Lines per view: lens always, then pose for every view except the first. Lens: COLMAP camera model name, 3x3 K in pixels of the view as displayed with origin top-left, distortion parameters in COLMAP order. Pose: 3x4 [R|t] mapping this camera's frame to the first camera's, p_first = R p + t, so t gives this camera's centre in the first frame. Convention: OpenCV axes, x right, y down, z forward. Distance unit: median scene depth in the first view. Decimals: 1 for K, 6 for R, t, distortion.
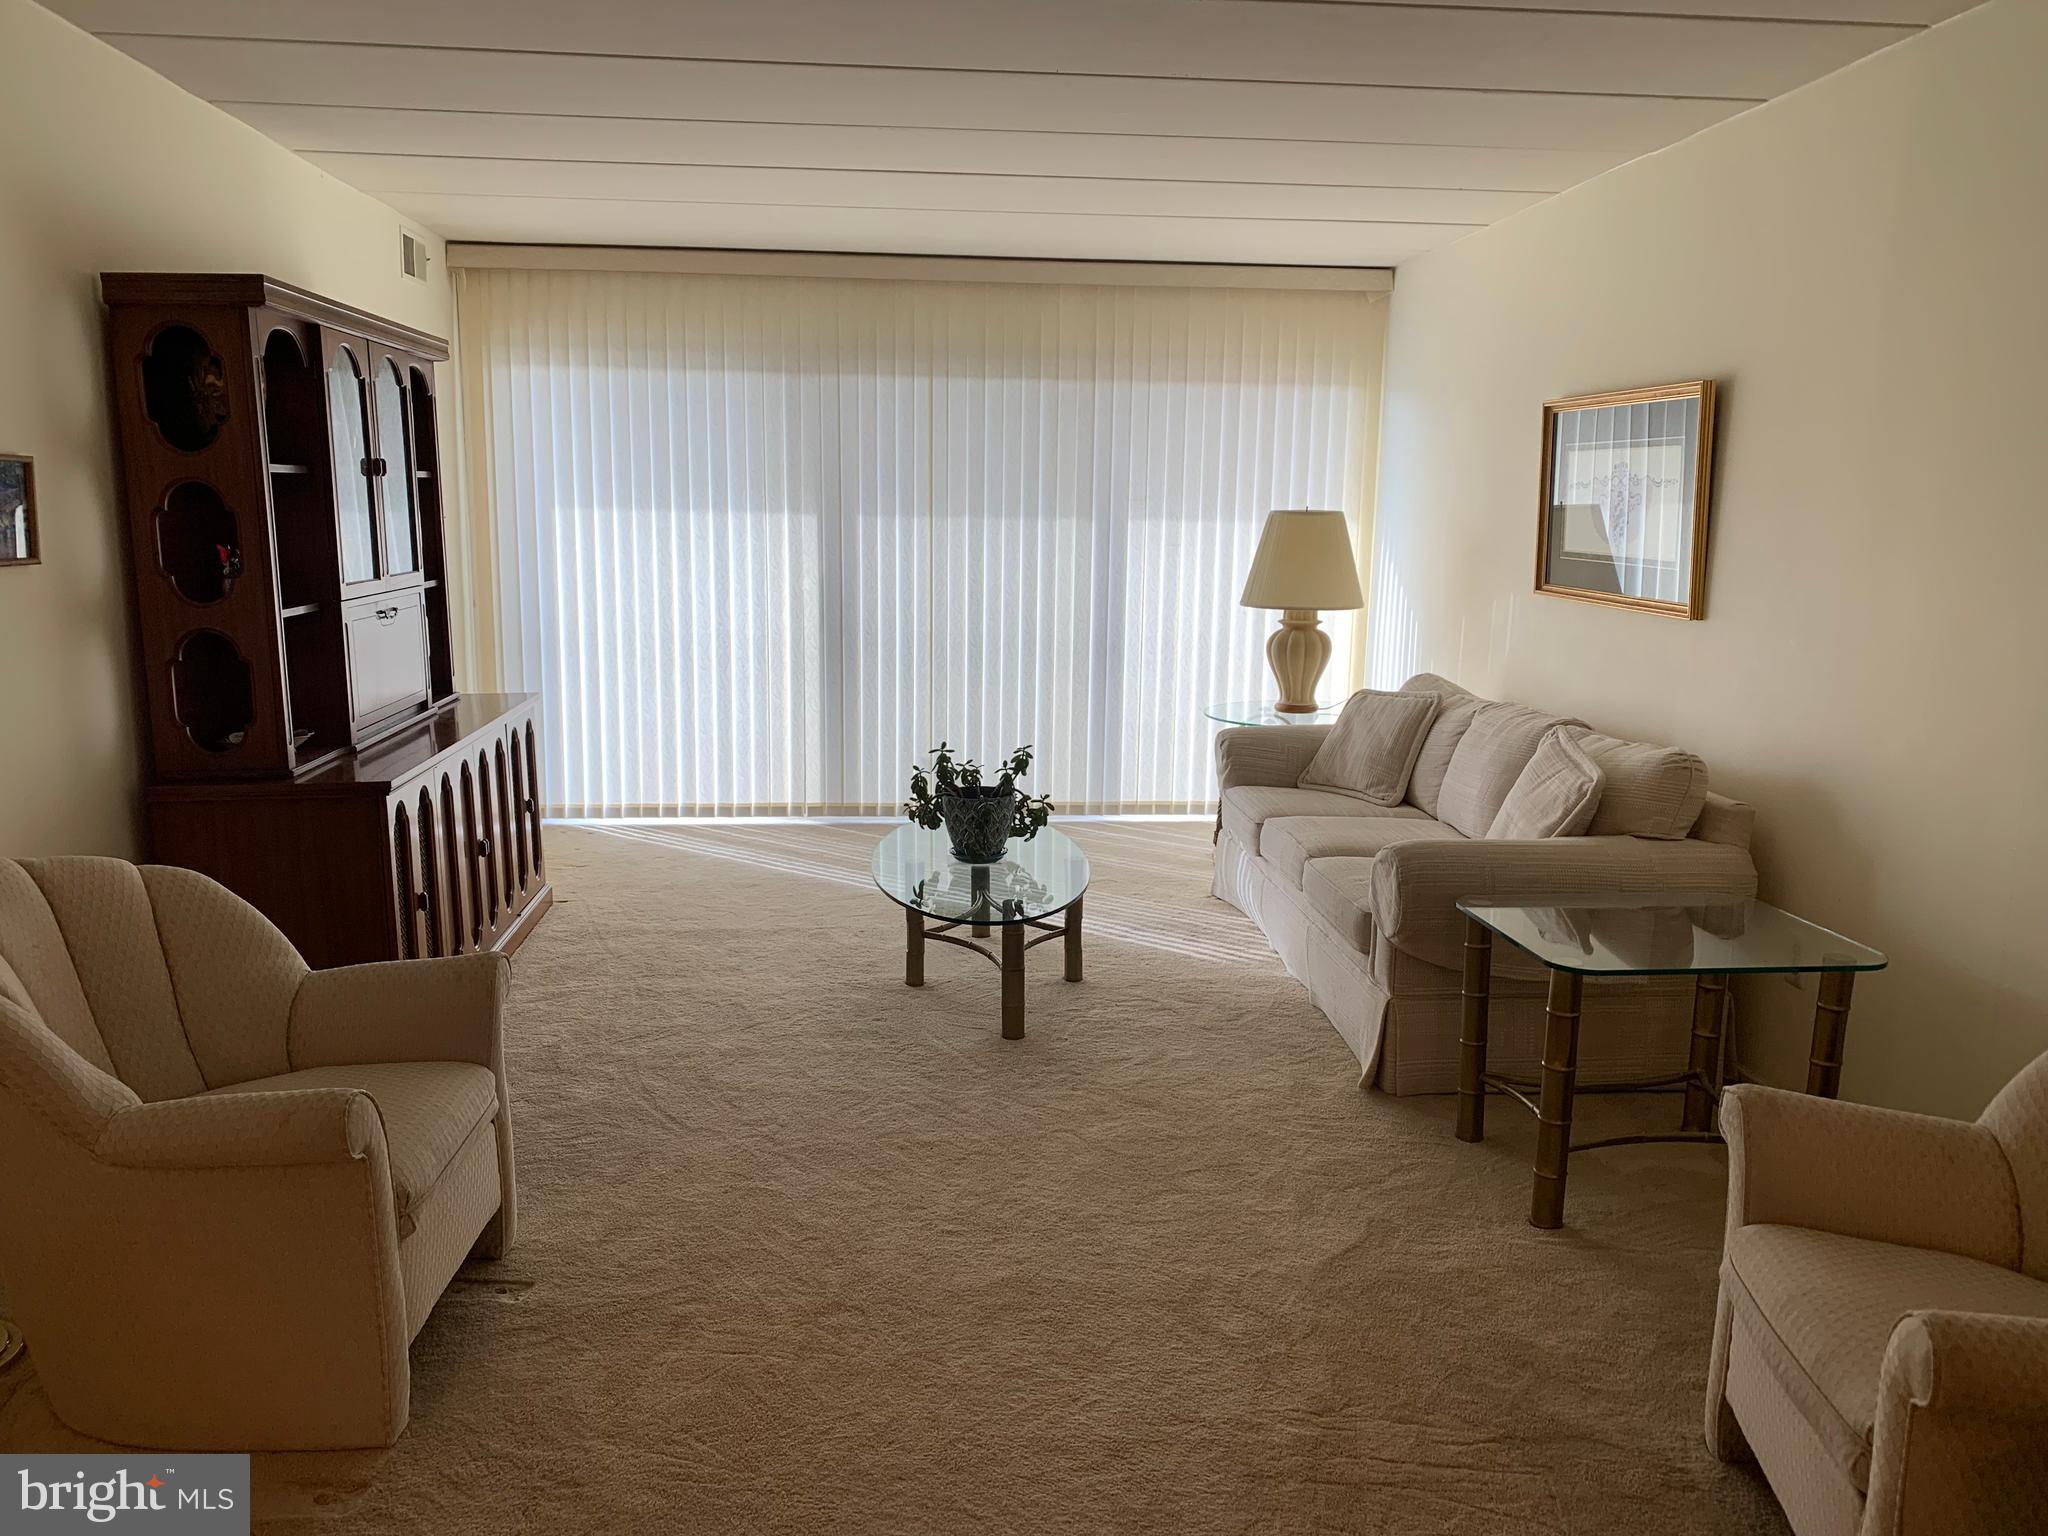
lens RADIAL K [[1579.3, 0, 1024.0], [0, 1579.3, 768.0], [0, 0, 1]] dist [0.074421, -0.175005]
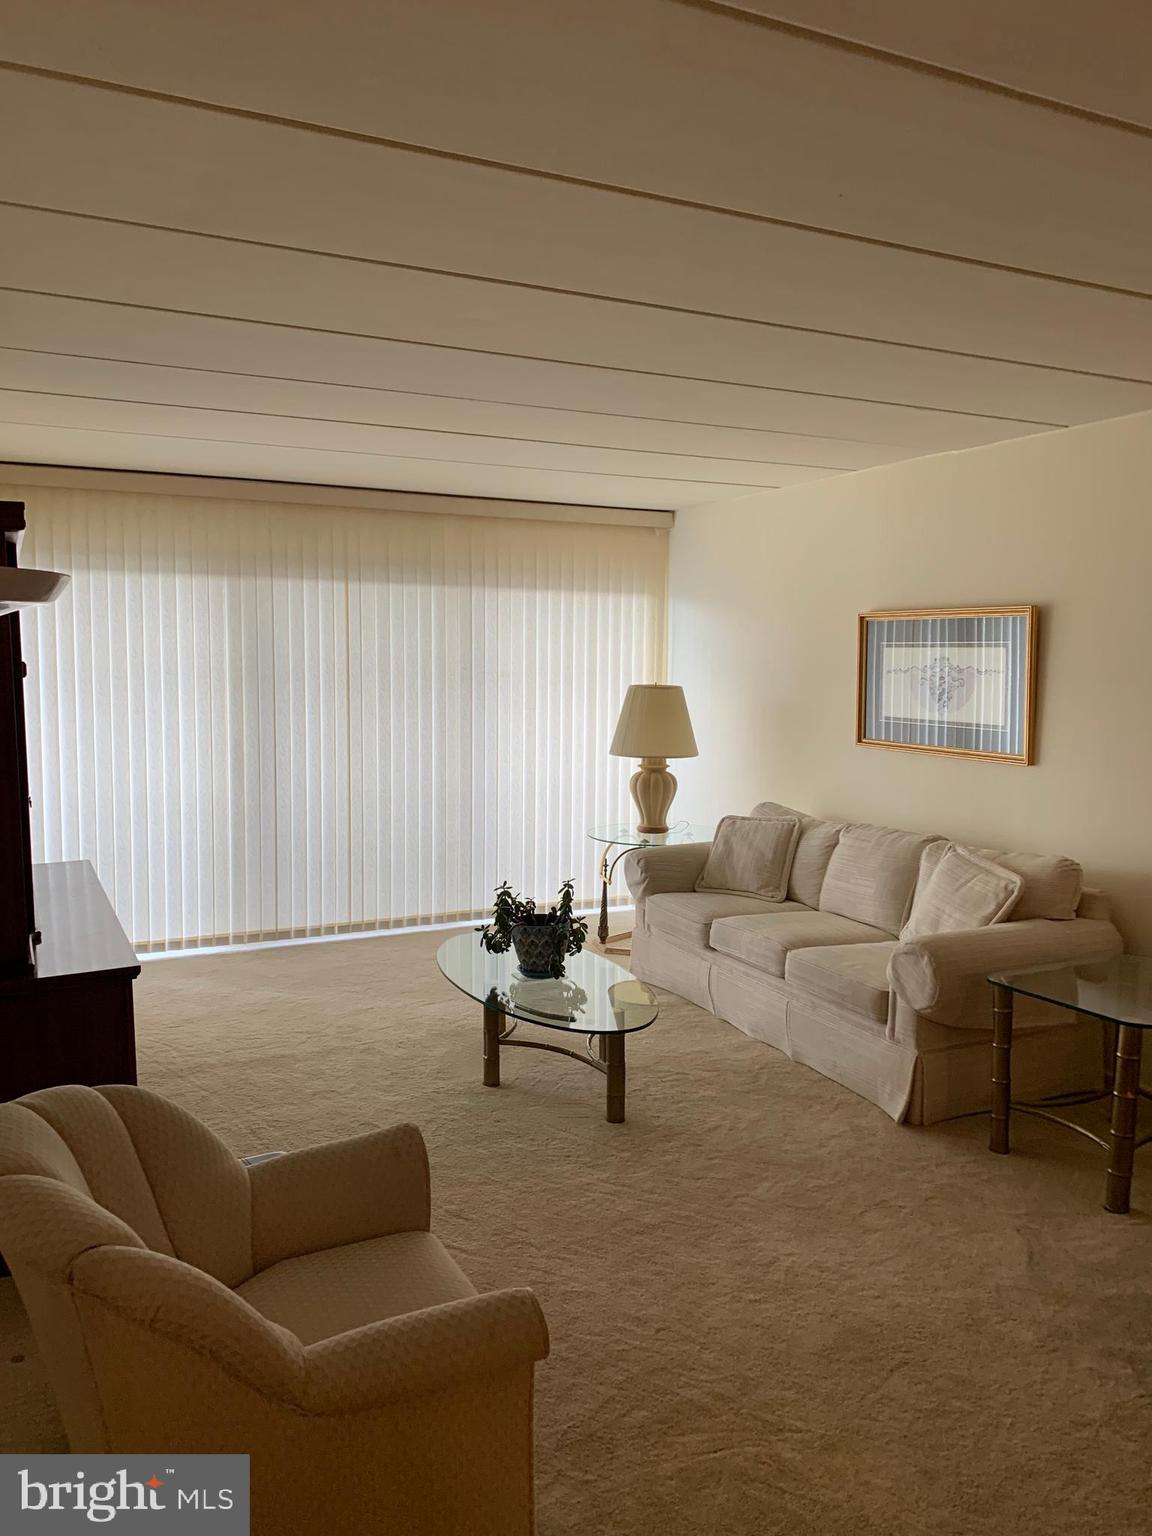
lens RADIAL K [[1184.5, 0, 577.3], [0, 1184.5, 743.3], [0, 0, 1]] dist [0.074421, -0.175005]
pose [[0.934690, -0.031236, 0.354089, -0.290943], [0.063591, 0.994756, -0.080108, -0.041571], [-0.349730, 0.097393, 0.931774, 0.092372]]
